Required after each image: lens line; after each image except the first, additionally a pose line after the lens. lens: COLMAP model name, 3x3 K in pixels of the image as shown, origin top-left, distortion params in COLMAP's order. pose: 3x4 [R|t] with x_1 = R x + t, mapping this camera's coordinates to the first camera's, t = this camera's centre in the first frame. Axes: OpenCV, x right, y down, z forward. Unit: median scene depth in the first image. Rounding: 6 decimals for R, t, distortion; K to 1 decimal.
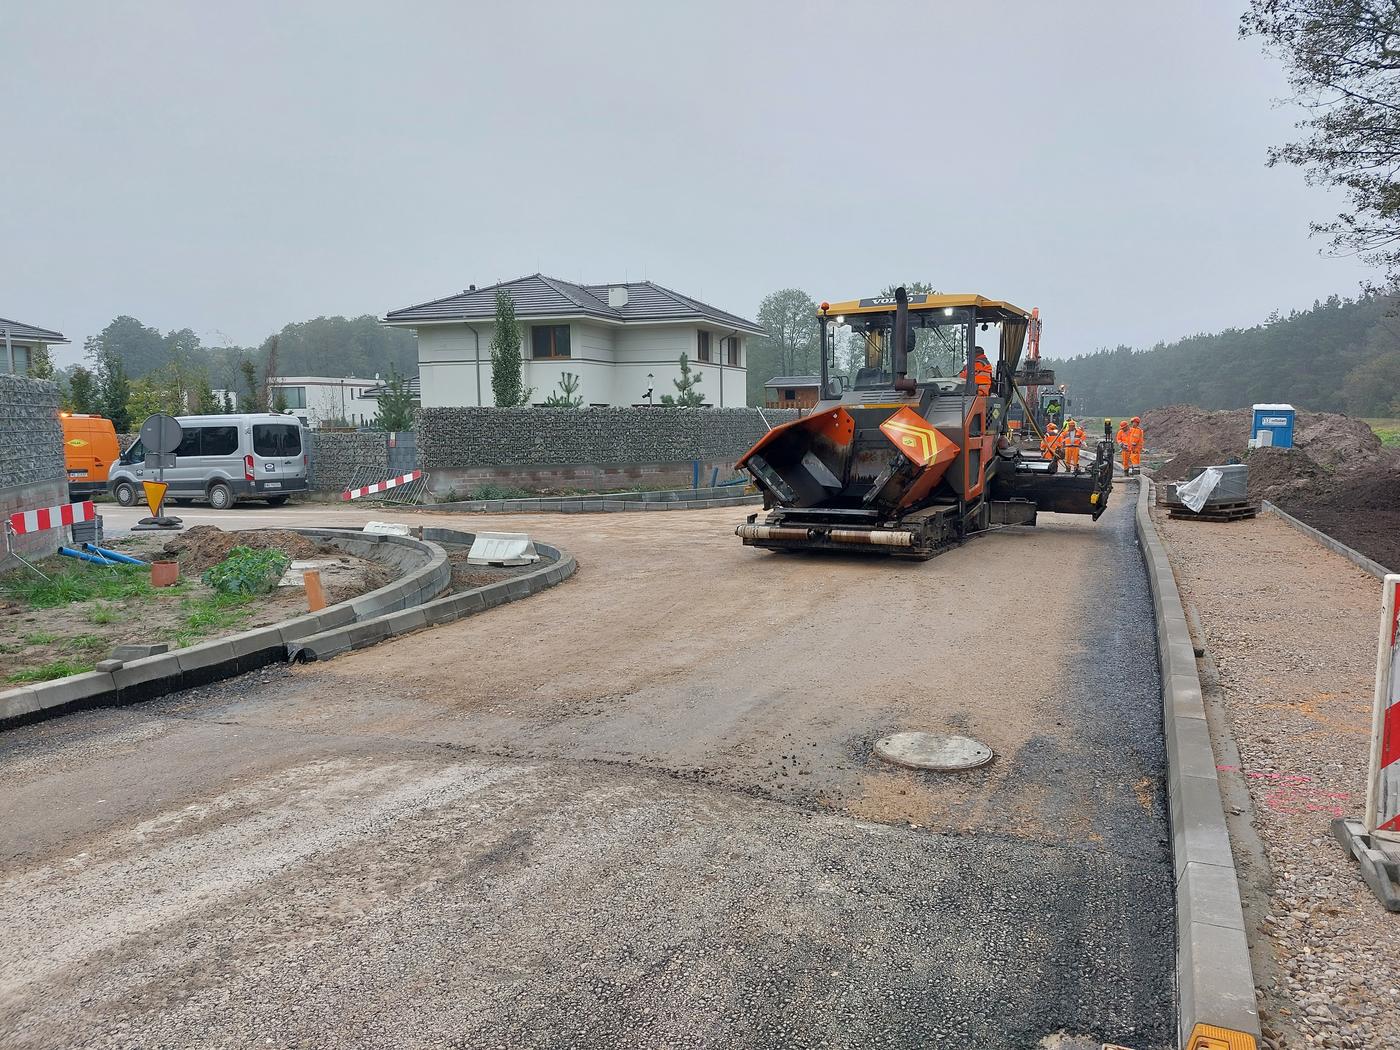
lens RADIAL K [[1020.0, 0, 705.6], [0, 1020.0, 525.2], [0, 0, 1]] dist [0.034182, -0.015752]
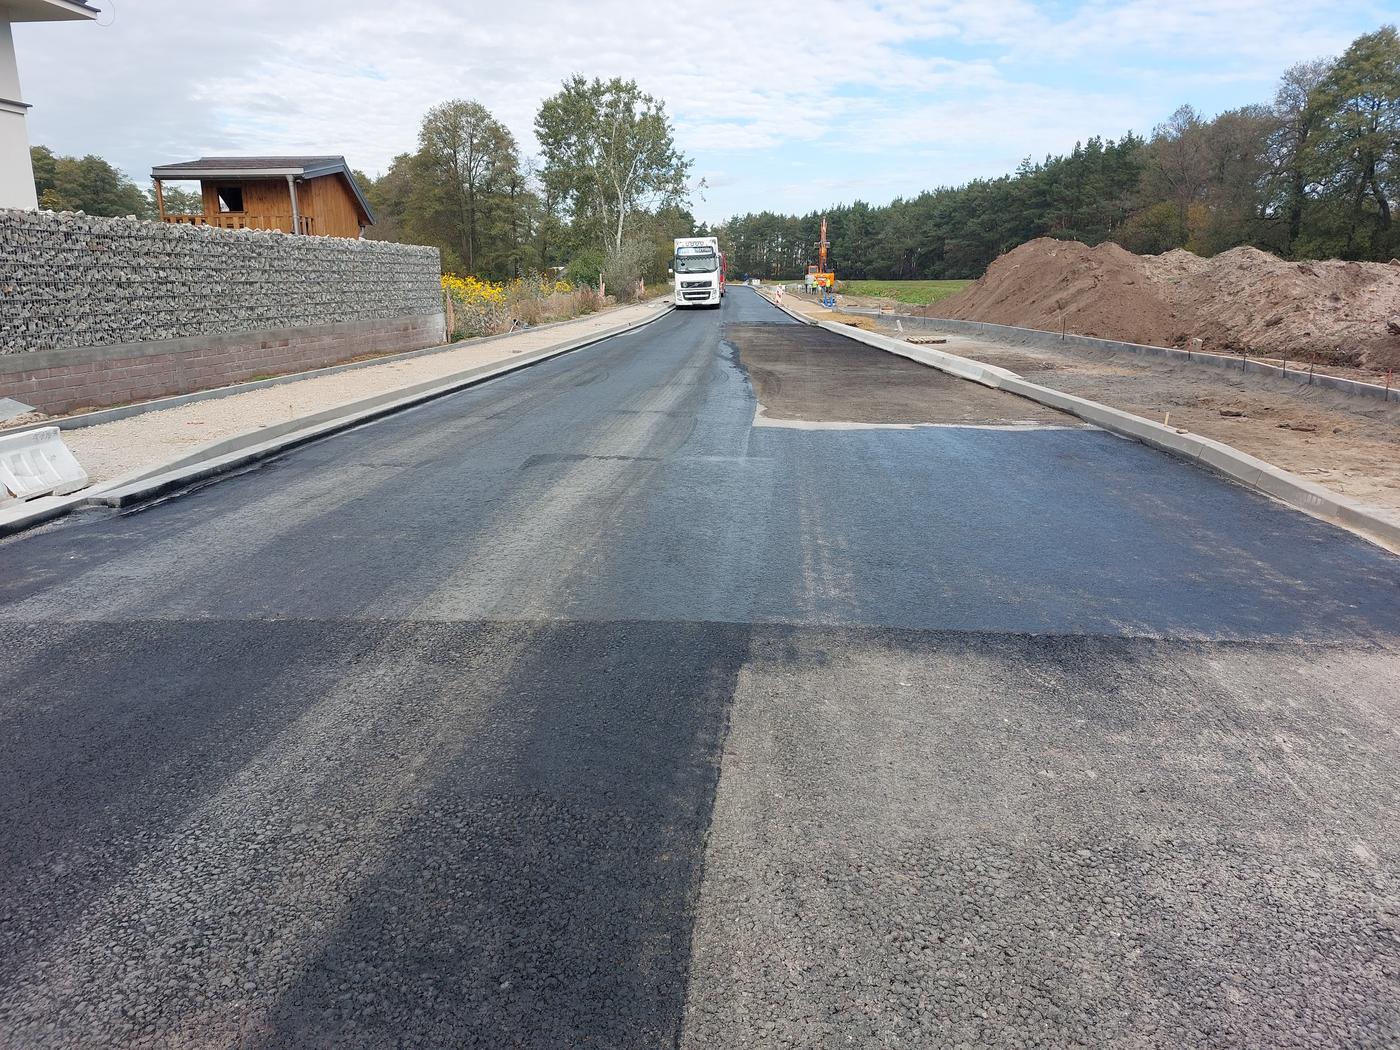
lens RADIAL K [[1020.0, 0, 697.9], [0, 1020.0, 523.1], [0, 0, 1]] dist [0.034182, -0.015752]
pose [[0.970248, -0.043576, 0.238159, 0.053124], [0.013295, 0.991775, 0.127301, -0.012740], [-0.241747, -0.120347, 0.962847, 0.171869]]
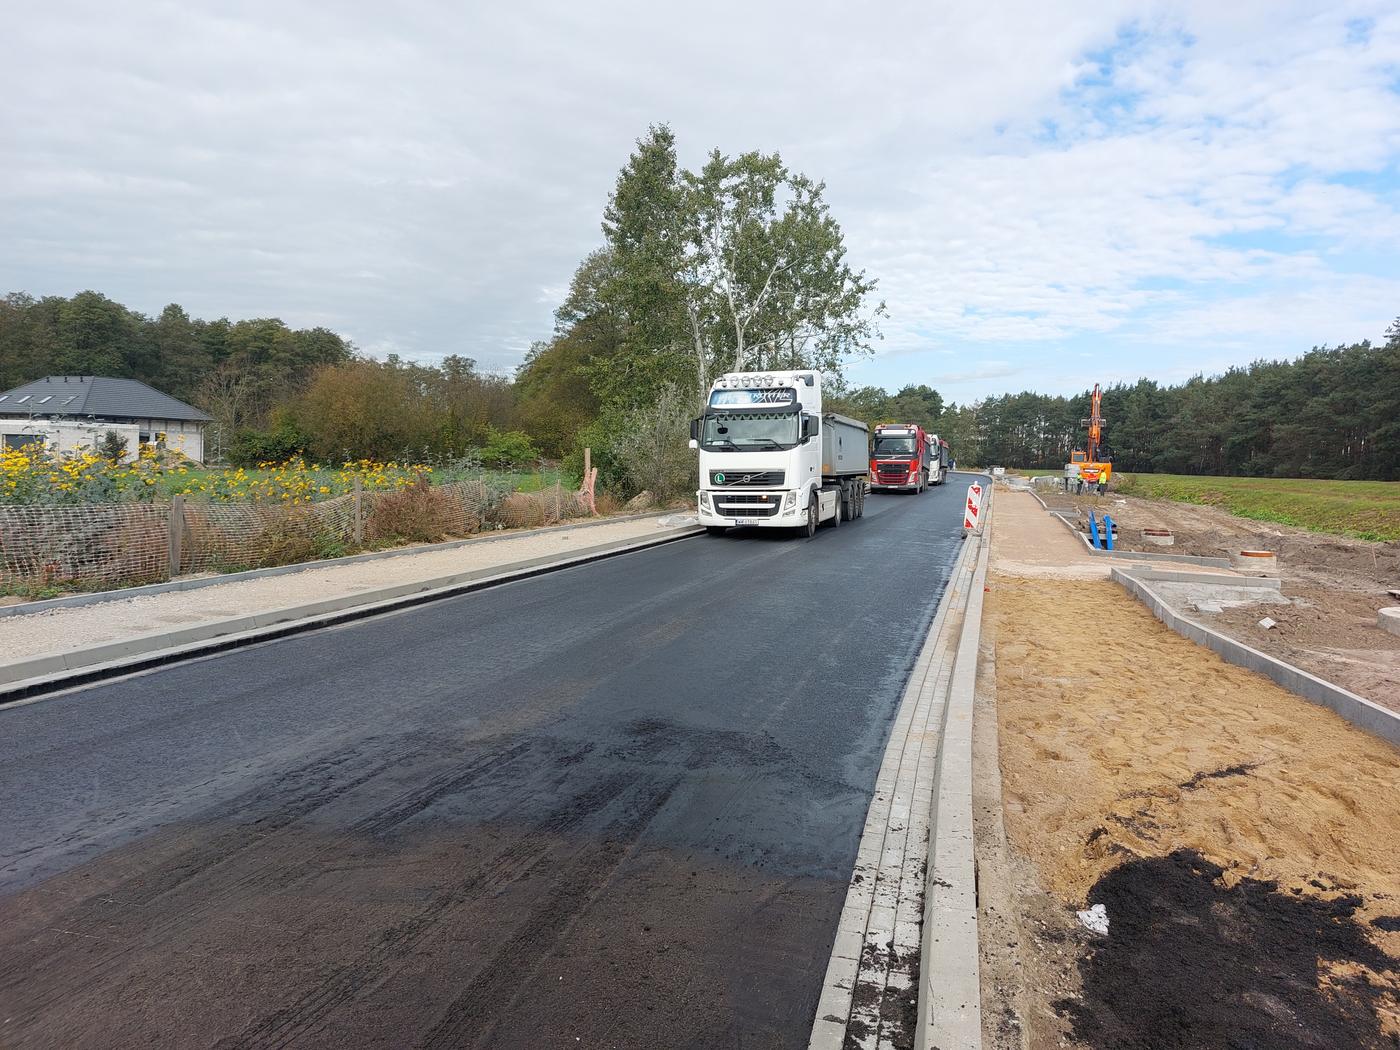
lens RADIAL K [[1020.0, 0, 702.6], [0, 1020.0, 523.2], [0, 0, 1]] dist [0.034182, -0.015752]
pose [[0.999034, 0.043917, -0.001565, 0.119651], [-0.043944, 0.998153, -0.041939, -0.032670], [-0.000280, 0.041967, 0.999119, 0.342574]]
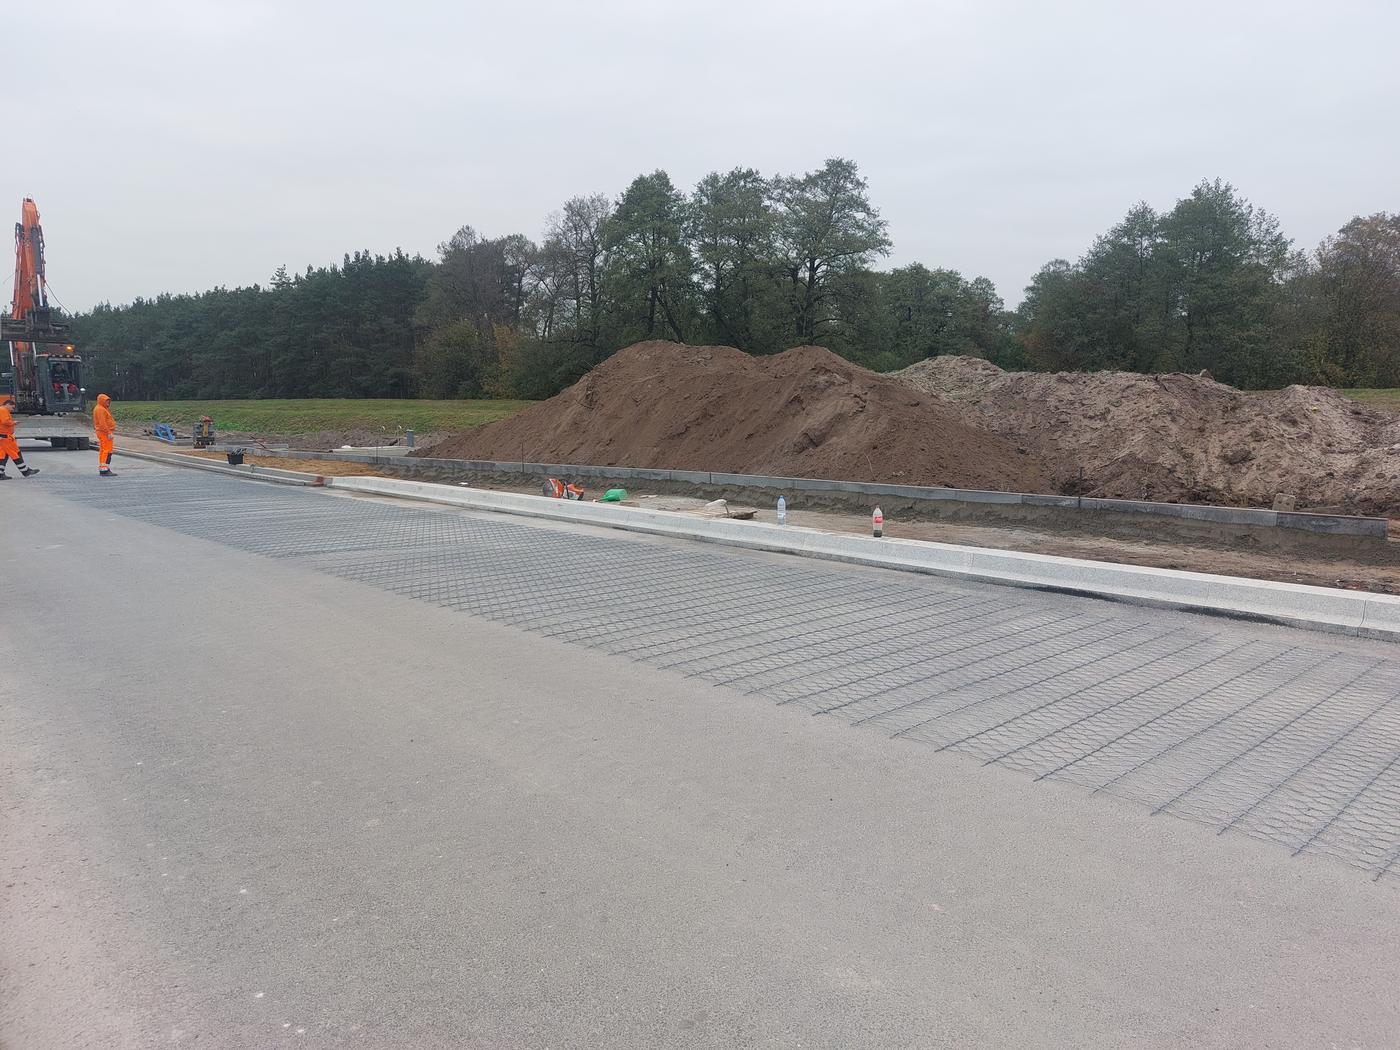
lens RADIAL K [[1020.0, 0, 710.3], [0, 1020.0, 513.1], [0, 0, 1]] dist [0.034182, -0.015752]
pose [[0.554501, -0.086112, 0.827716, 0.059785], [0.088053, 0.995120, 0.044540, -0.023705], [-0.827512, 0.048185, 0.559377, 0.270819]]
